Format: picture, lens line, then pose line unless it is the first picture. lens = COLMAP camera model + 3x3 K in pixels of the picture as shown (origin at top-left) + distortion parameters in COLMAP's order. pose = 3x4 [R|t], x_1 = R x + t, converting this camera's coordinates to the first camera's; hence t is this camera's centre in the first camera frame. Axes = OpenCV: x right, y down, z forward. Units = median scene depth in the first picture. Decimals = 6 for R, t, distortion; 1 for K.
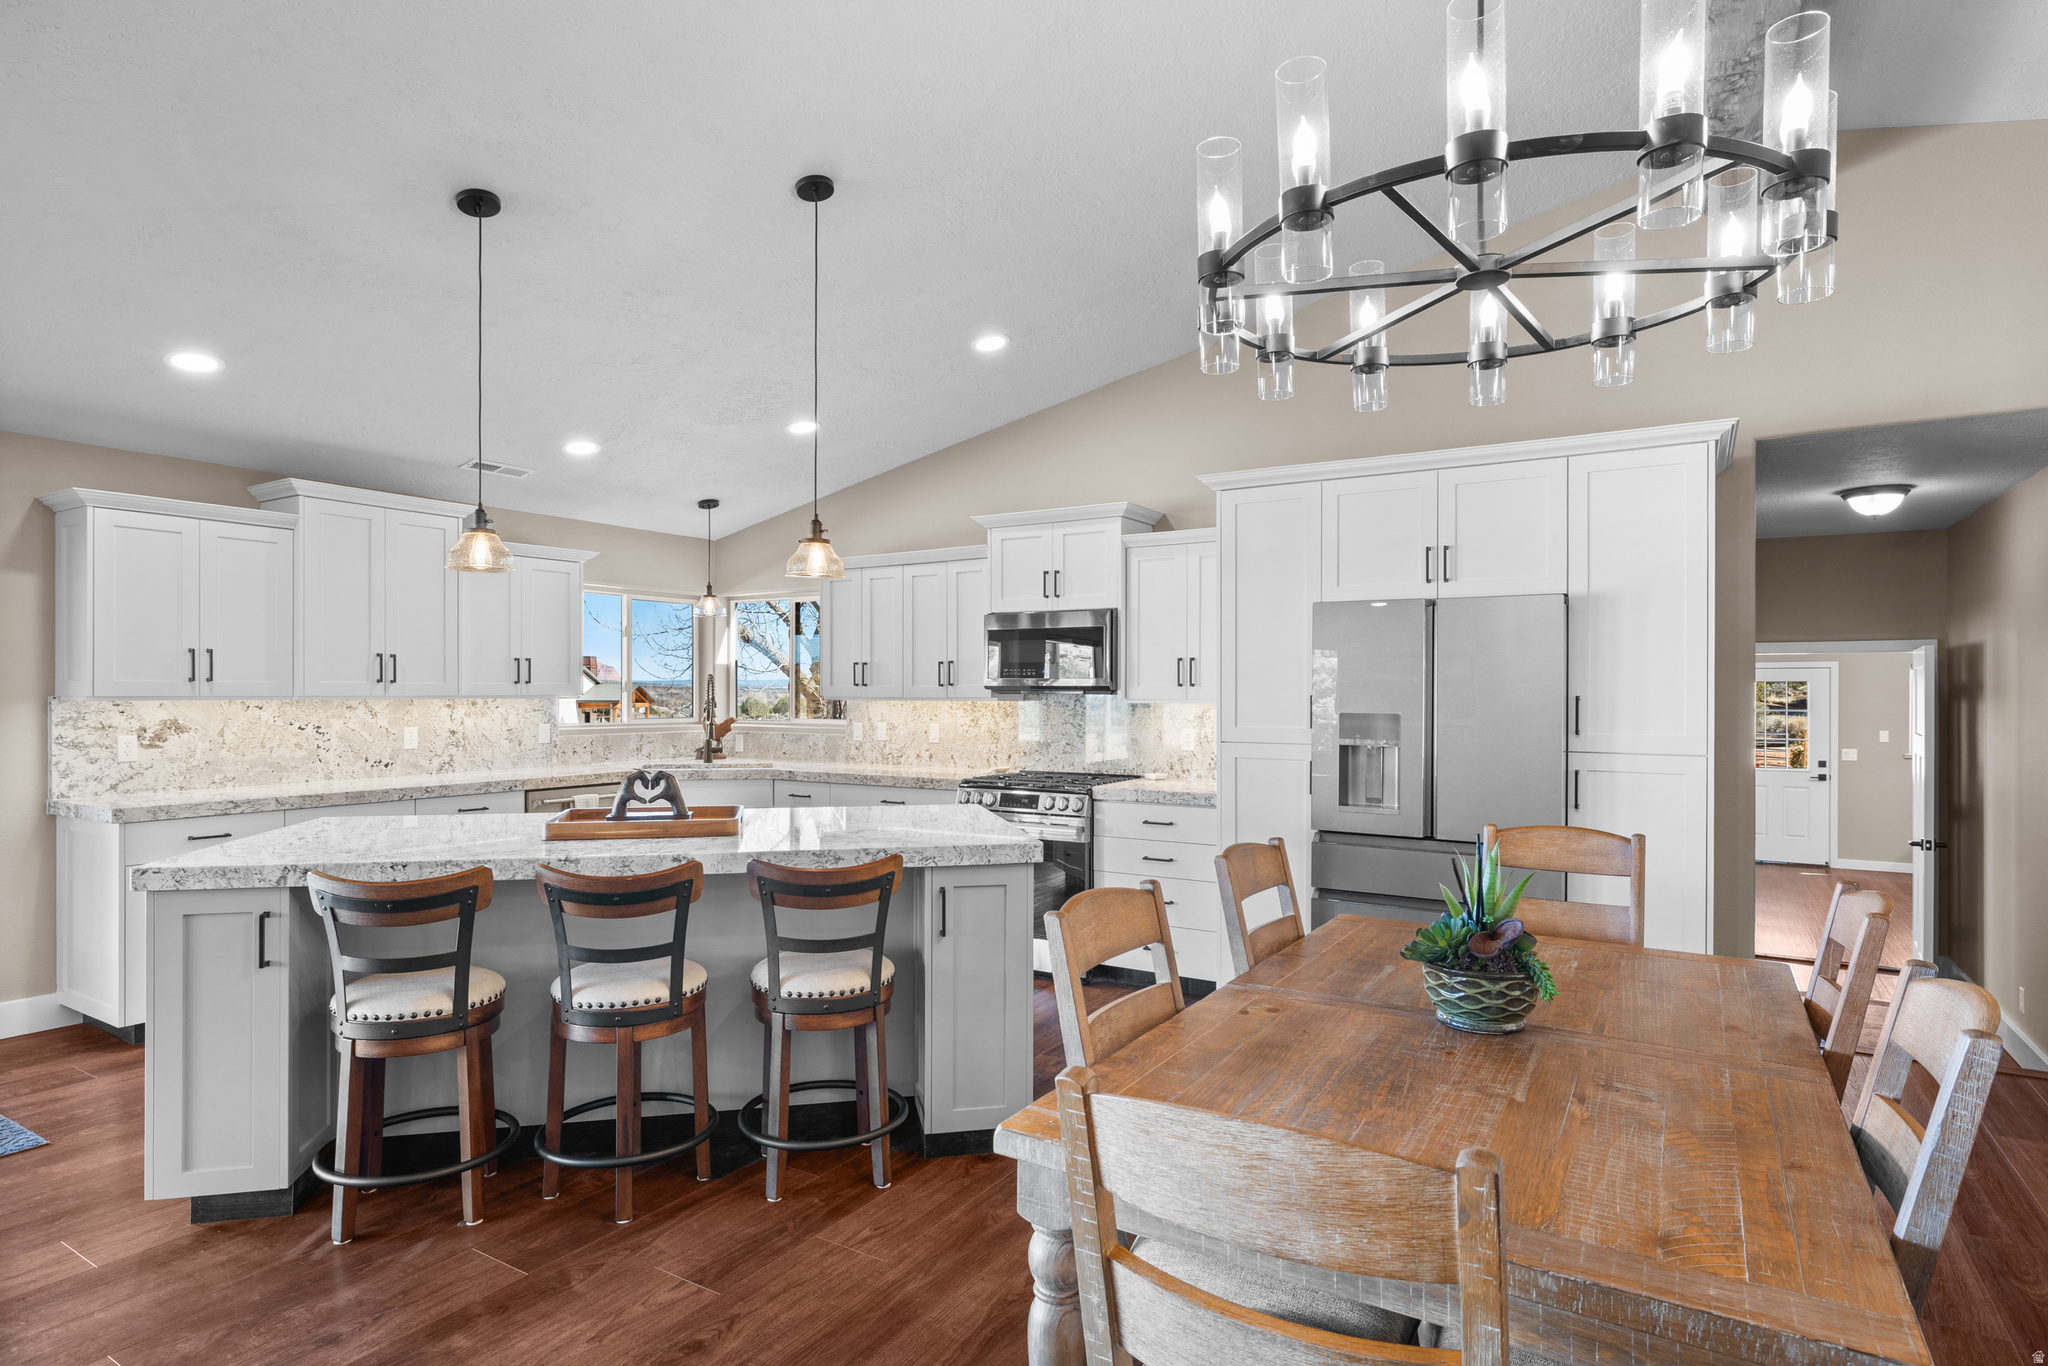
lens RADIAL K [[1078.2, 0, 1014.6], [0, 1078.2, 682.1], [0, 0, 1]] dist [0.003011, 0.001021]
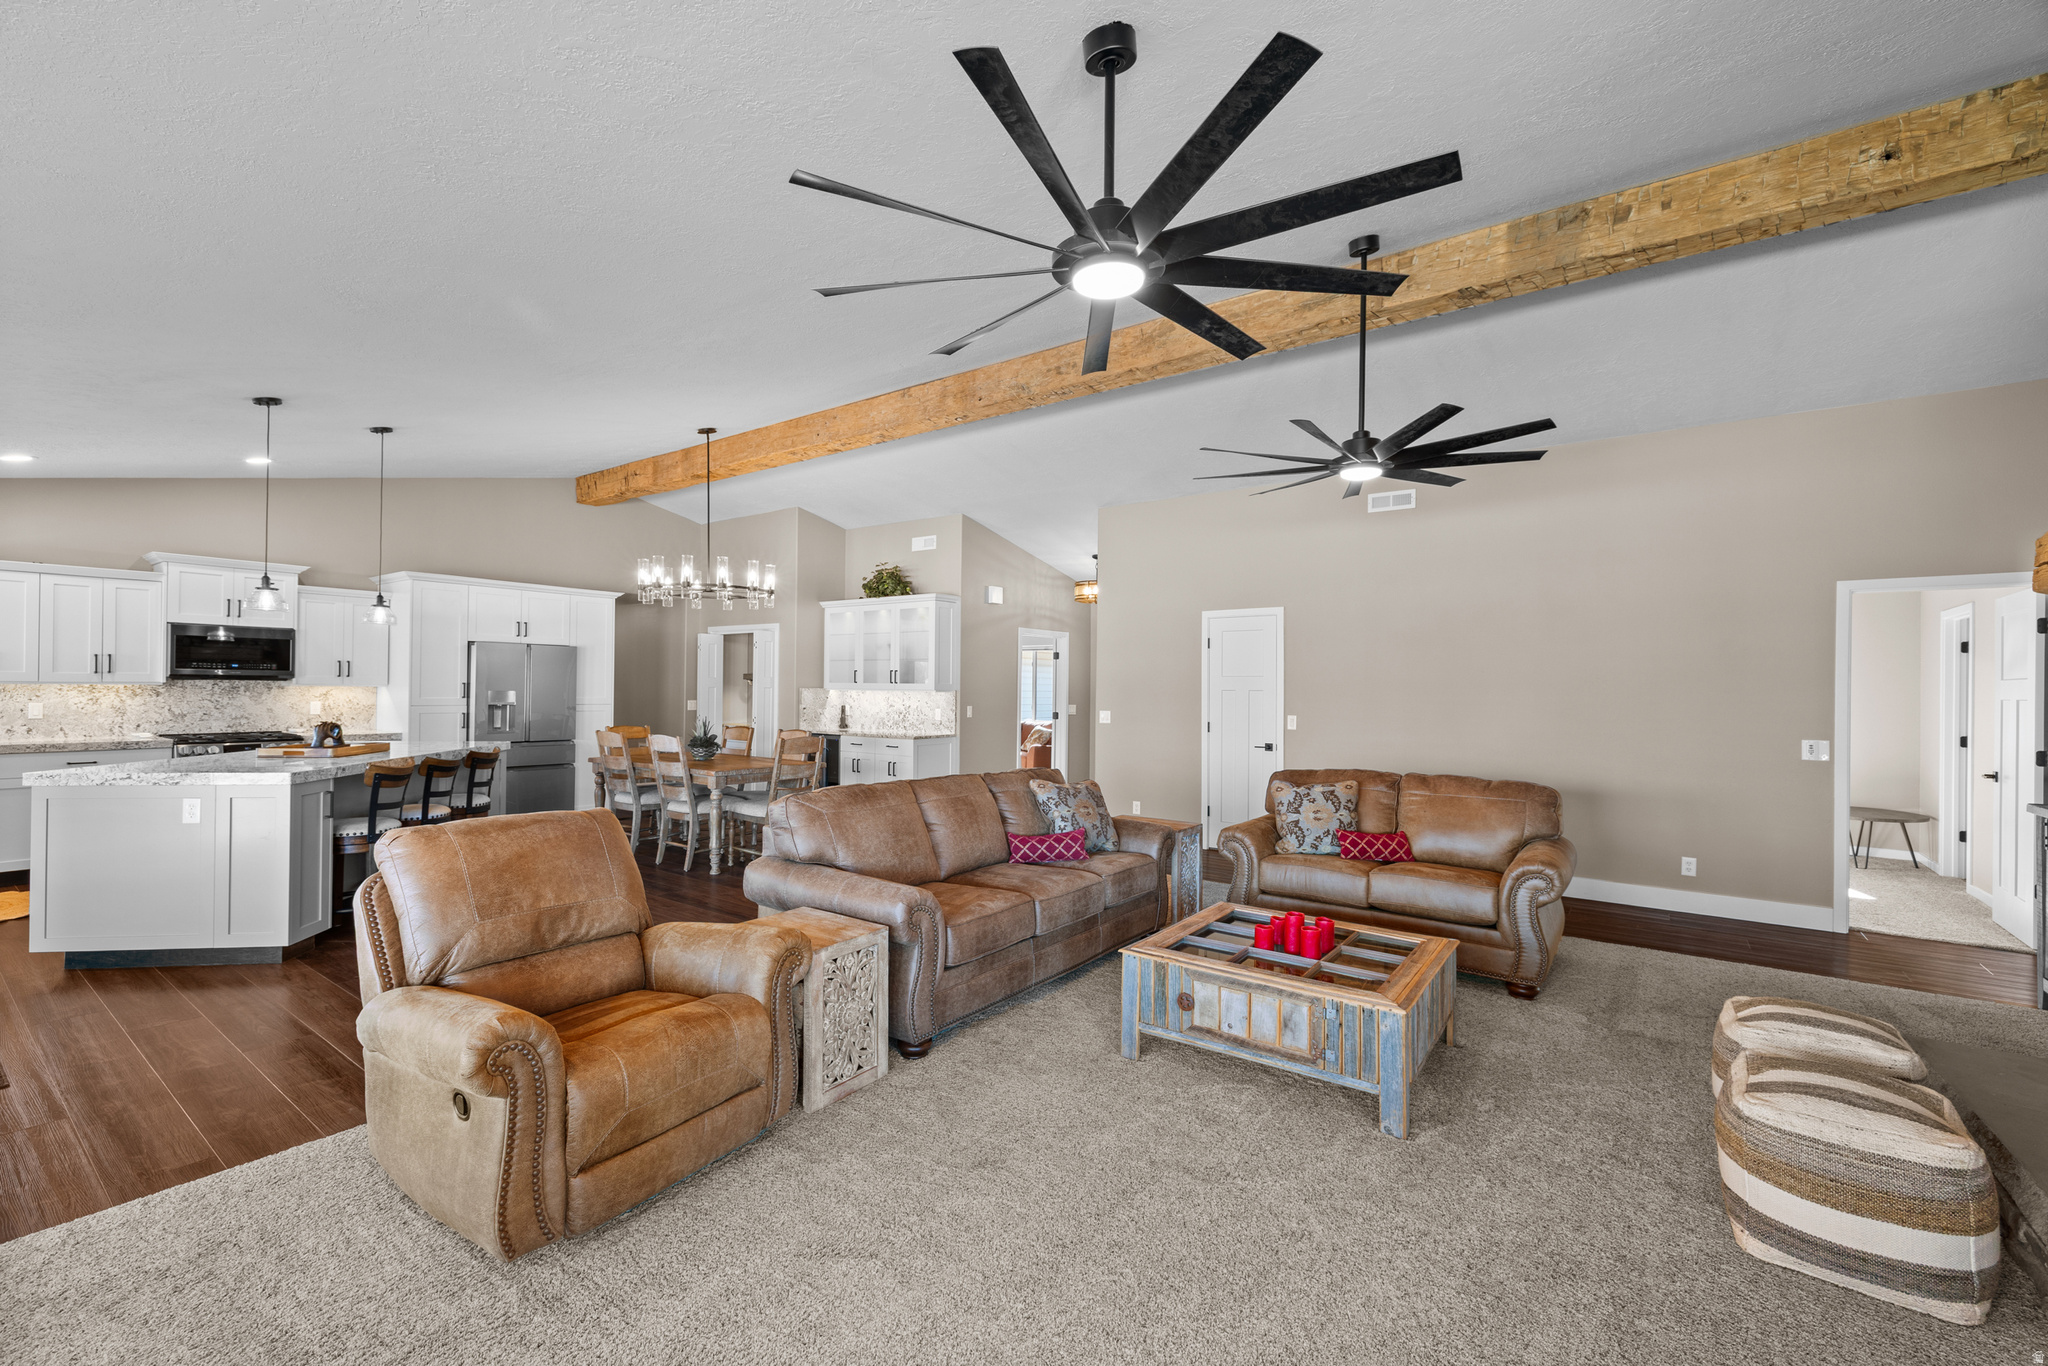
lens RADIAL K [[849.4, 0, 1023.8], [0, 849.4, 685.6], [0, 0, 1]] dist [-0.000490, 0.000046]
pose [[0.065262, 0.000297, 0.997868, -1.926782], [-0.021007, 0.999779, 0.001076, -0.011099], [-0.997647, -0.021032, 0.065254, -0.348890]]
